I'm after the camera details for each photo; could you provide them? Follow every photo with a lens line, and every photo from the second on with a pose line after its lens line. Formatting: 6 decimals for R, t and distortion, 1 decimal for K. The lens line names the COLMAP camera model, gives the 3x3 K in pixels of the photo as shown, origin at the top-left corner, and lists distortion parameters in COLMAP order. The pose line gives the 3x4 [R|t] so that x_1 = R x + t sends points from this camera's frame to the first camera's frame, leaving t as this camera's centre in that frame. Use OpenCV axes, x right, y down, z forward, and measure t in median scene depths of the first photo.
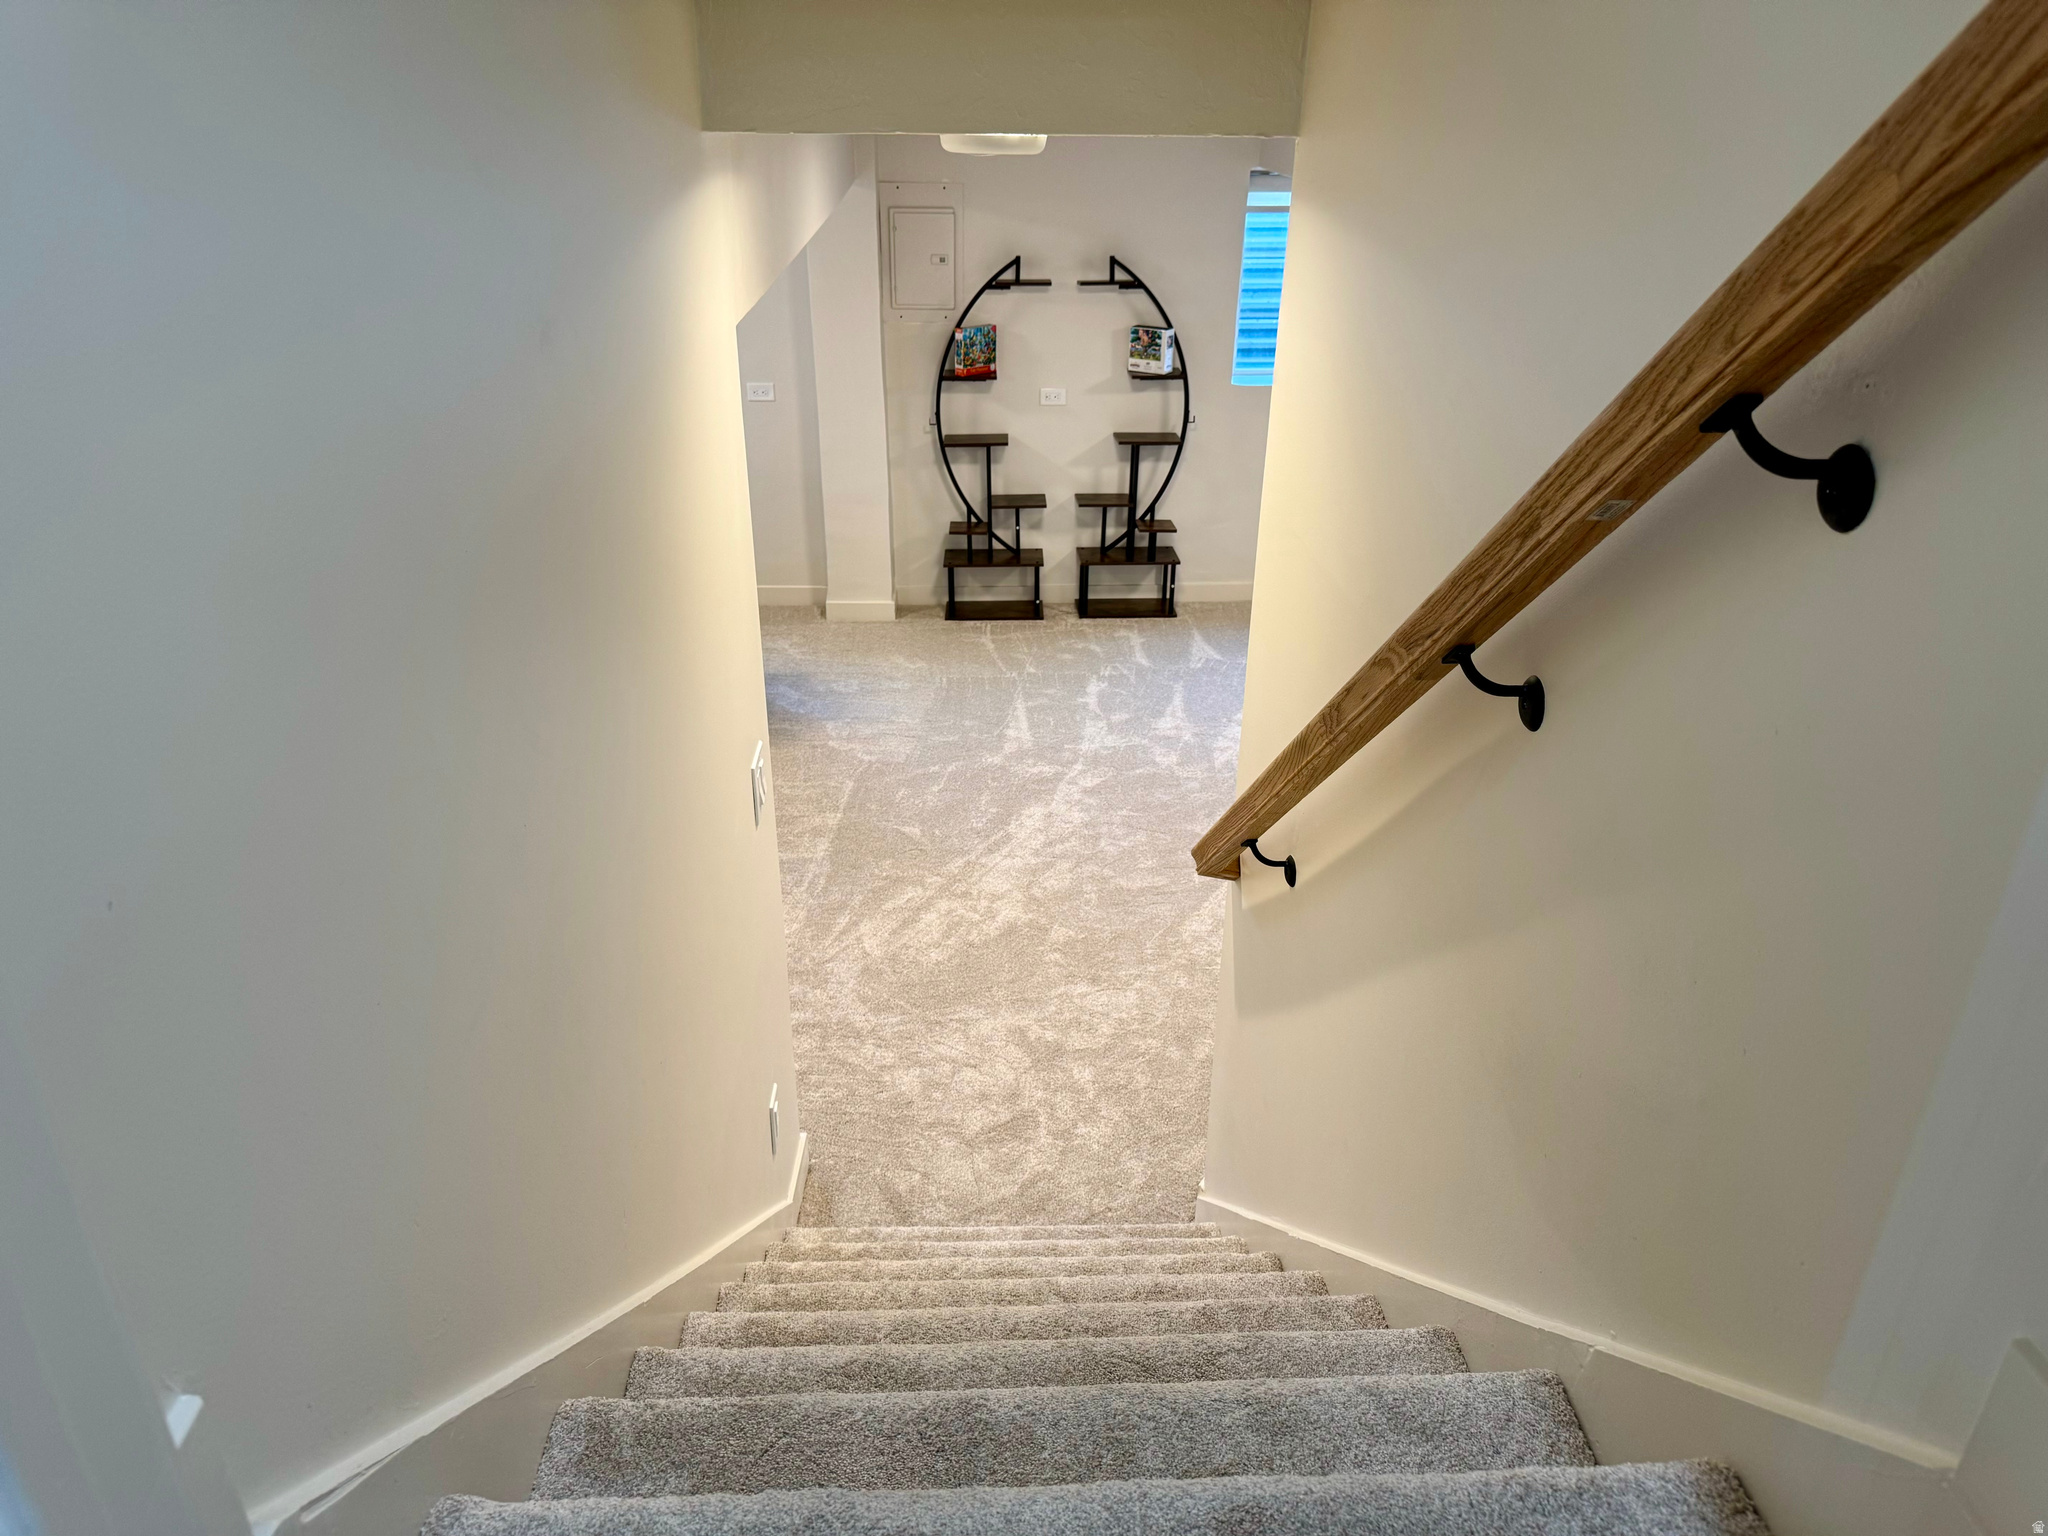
lens RADIAL K [[1450.3, 0, 1026.0], [0, 1450.3, 765.0], [0, 0, 1]] dist [0.041285, -0.043943]
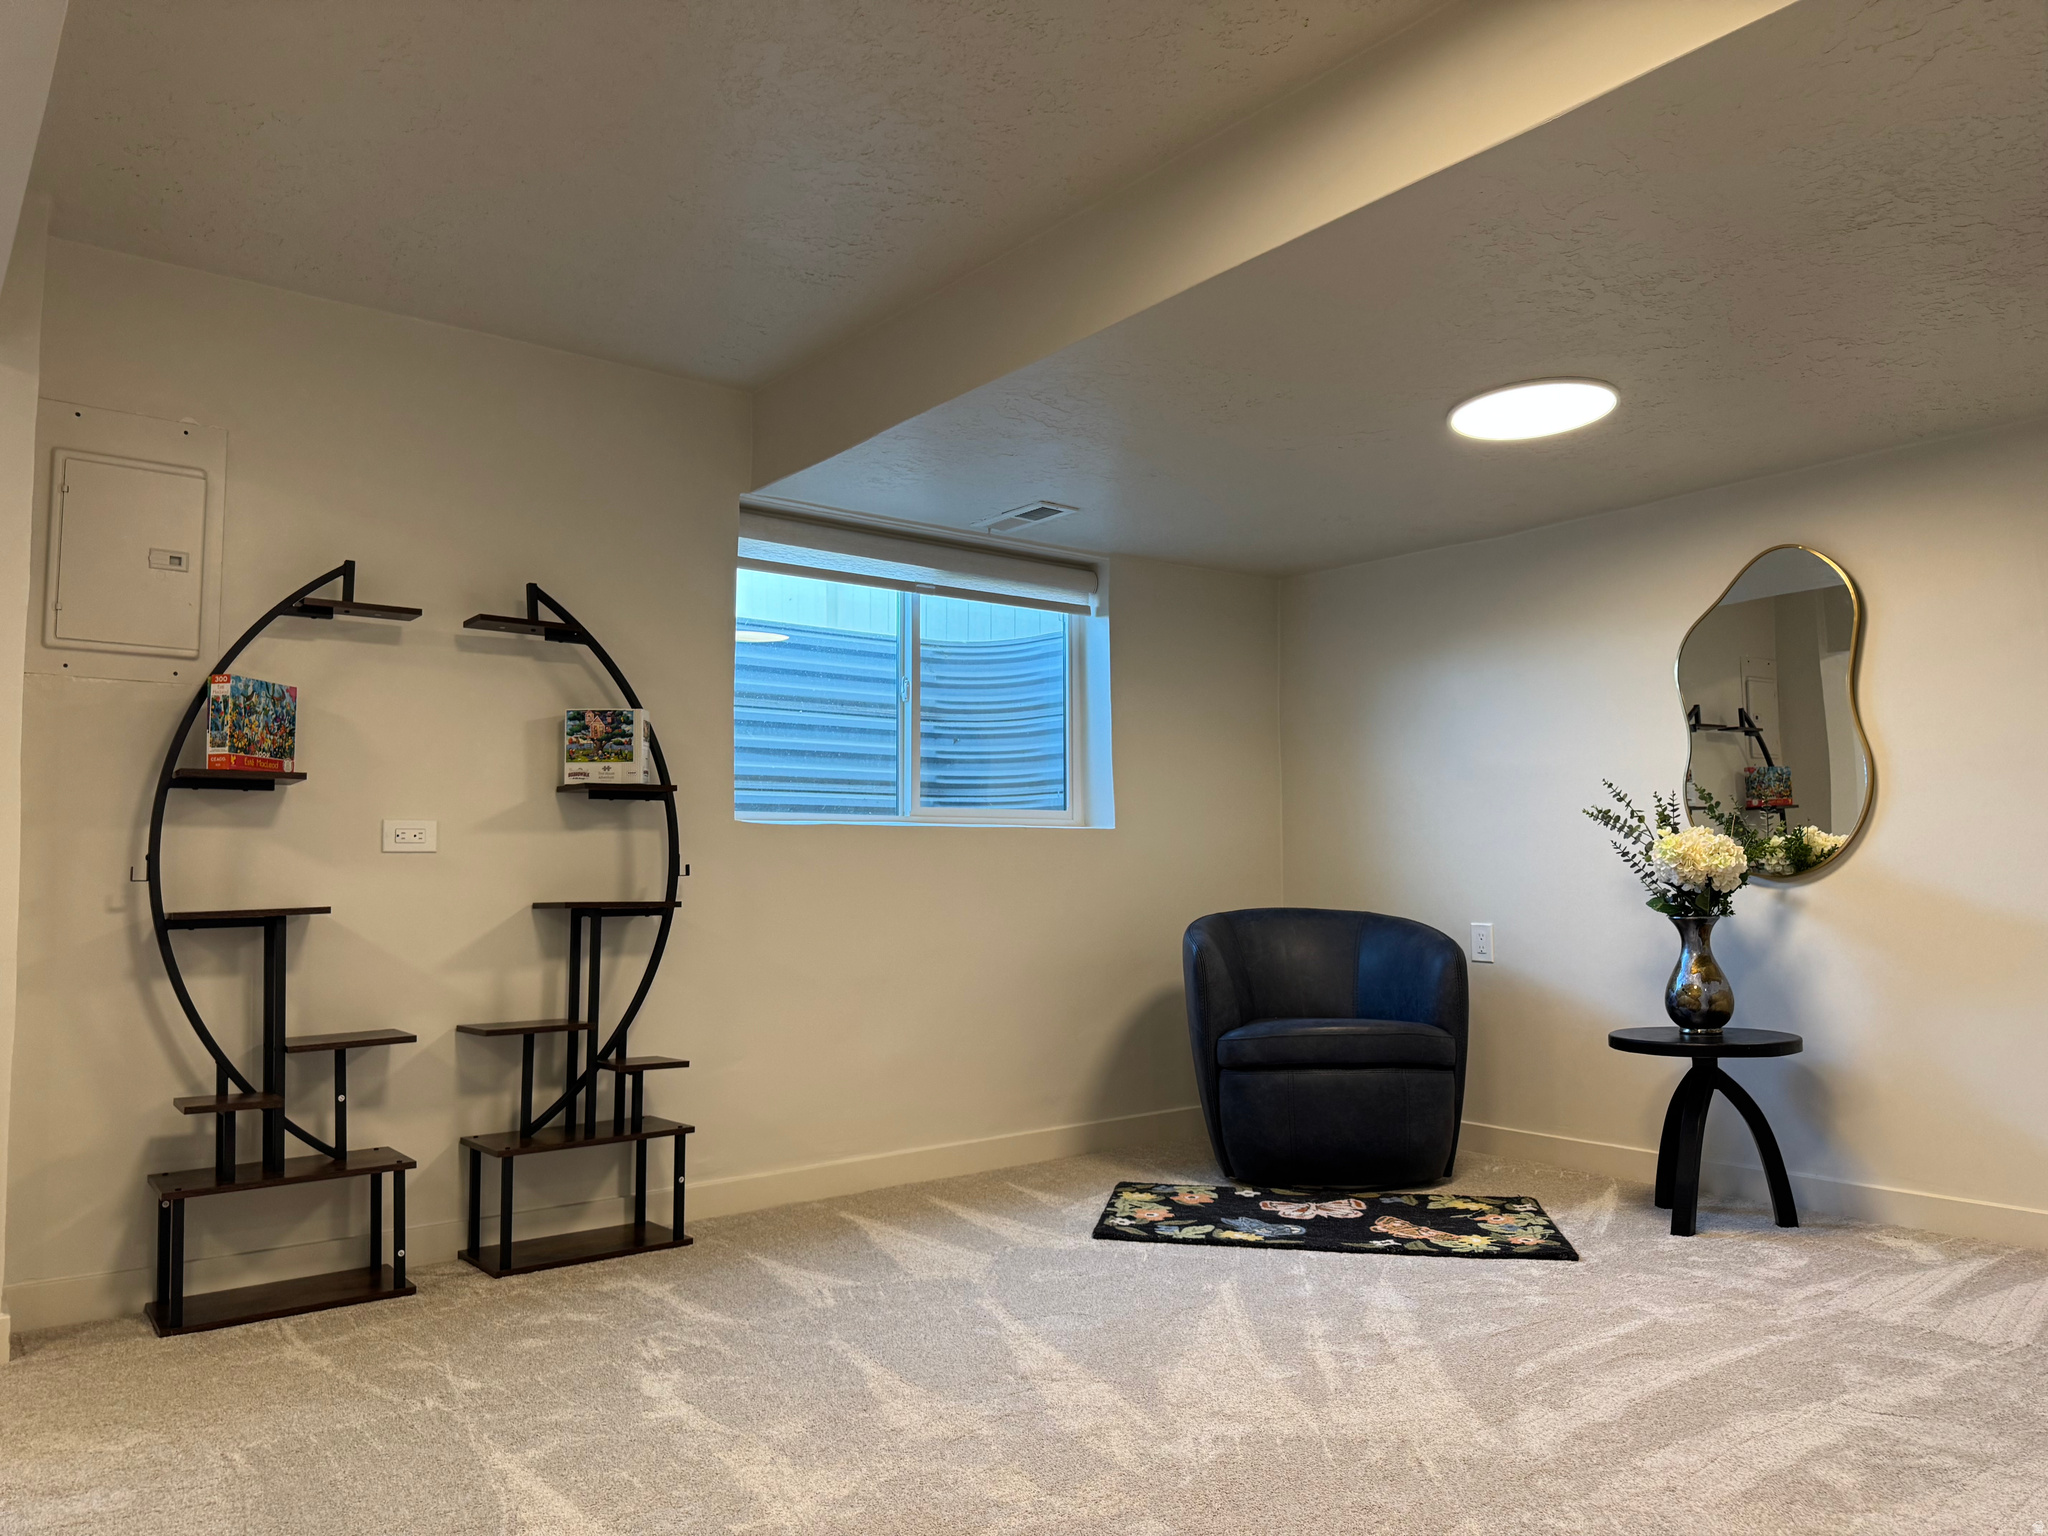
lens RADIAL K [[1450.3, 0, 1023.1], [0, 1450.3, 776.9], [0, 0, 1]] dist [0.041285, -0.043943]
pose [[0.815519, 0.032328, 0.577826, -0.102482], [0.254266, 0.876898, -0.407920, -0.008594], [-0.519882, 0.479588, 0.706907, 0.517596]]
